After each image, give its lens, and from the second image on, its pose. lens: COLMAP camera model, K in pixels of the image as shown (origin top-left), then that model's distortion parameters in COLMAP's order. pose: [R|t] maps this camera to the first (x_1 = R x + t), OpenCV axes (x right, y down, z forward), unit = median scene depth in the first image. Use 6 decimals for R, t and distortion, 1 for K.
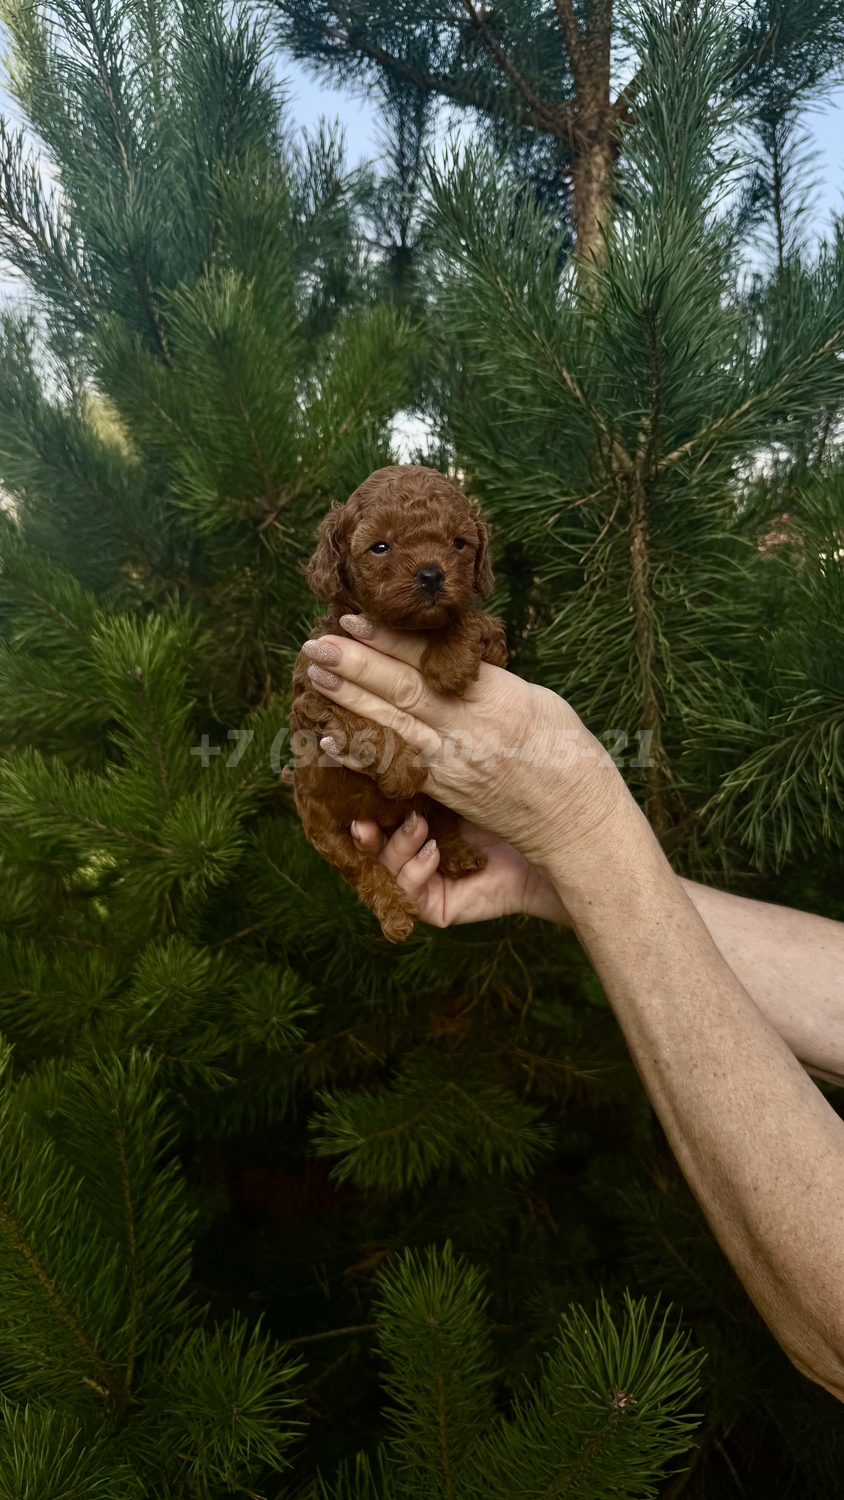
lens RADIAL K [[1024.4, 0, 426.2], [0, 1024.4, 751.6], [0, 0, 1]] dist [-0.037252, -0.007046]
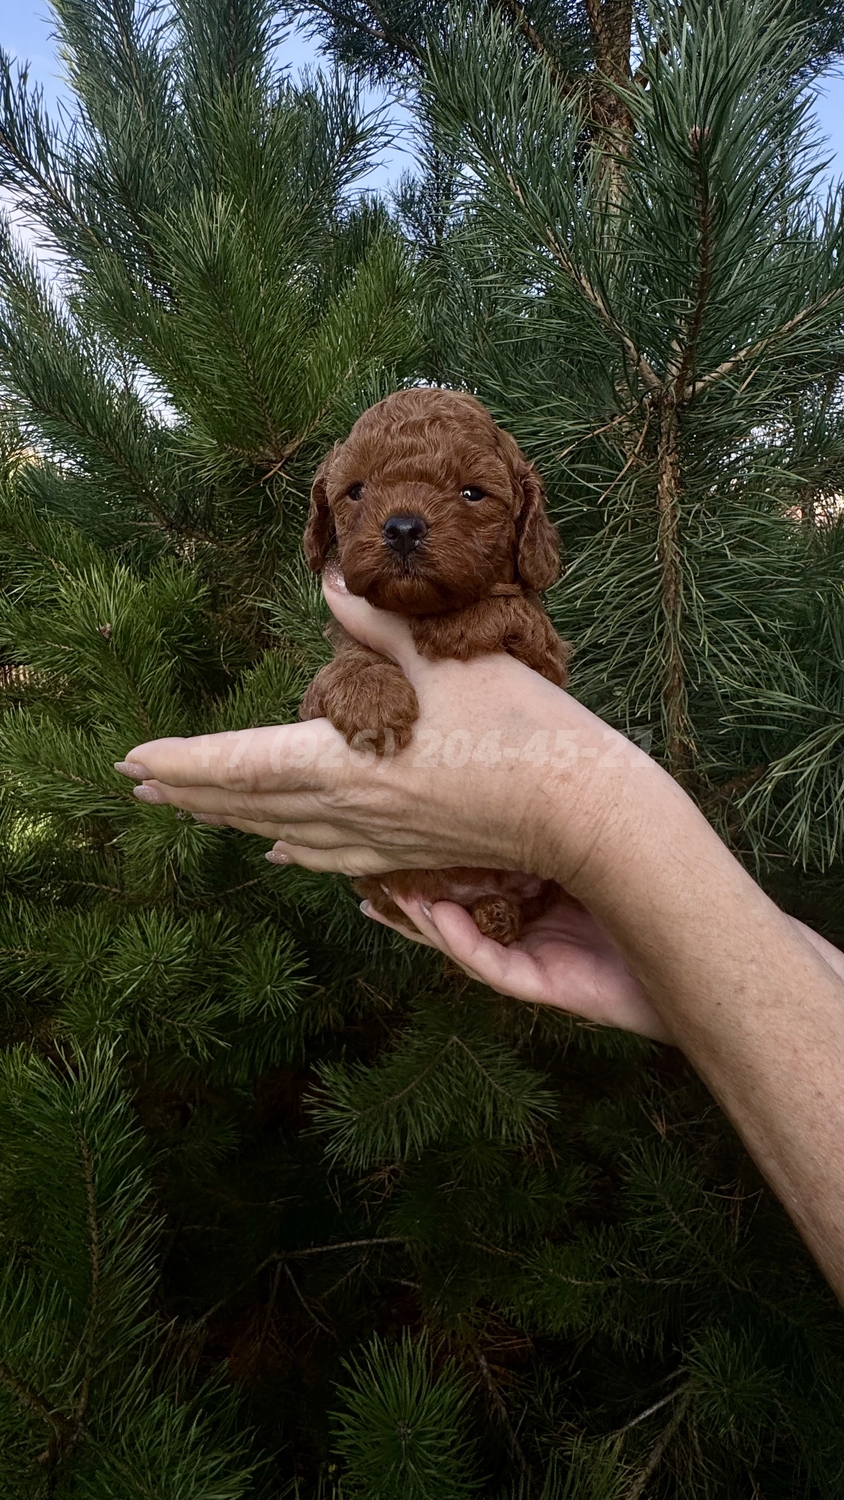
lens RADIAL K [[870.2, 0, 413.5], [0, 870.2, 747.1], [0, 0, 1]] dist [-0.035014, 0.004973]
pose [[0.998816, 0.011455, -0.047271, 0.032112], [-0.008455, 0.997966, 0.063189, -0.025004], [0.047899, -0.062714, 0.996881, 0.253313]]
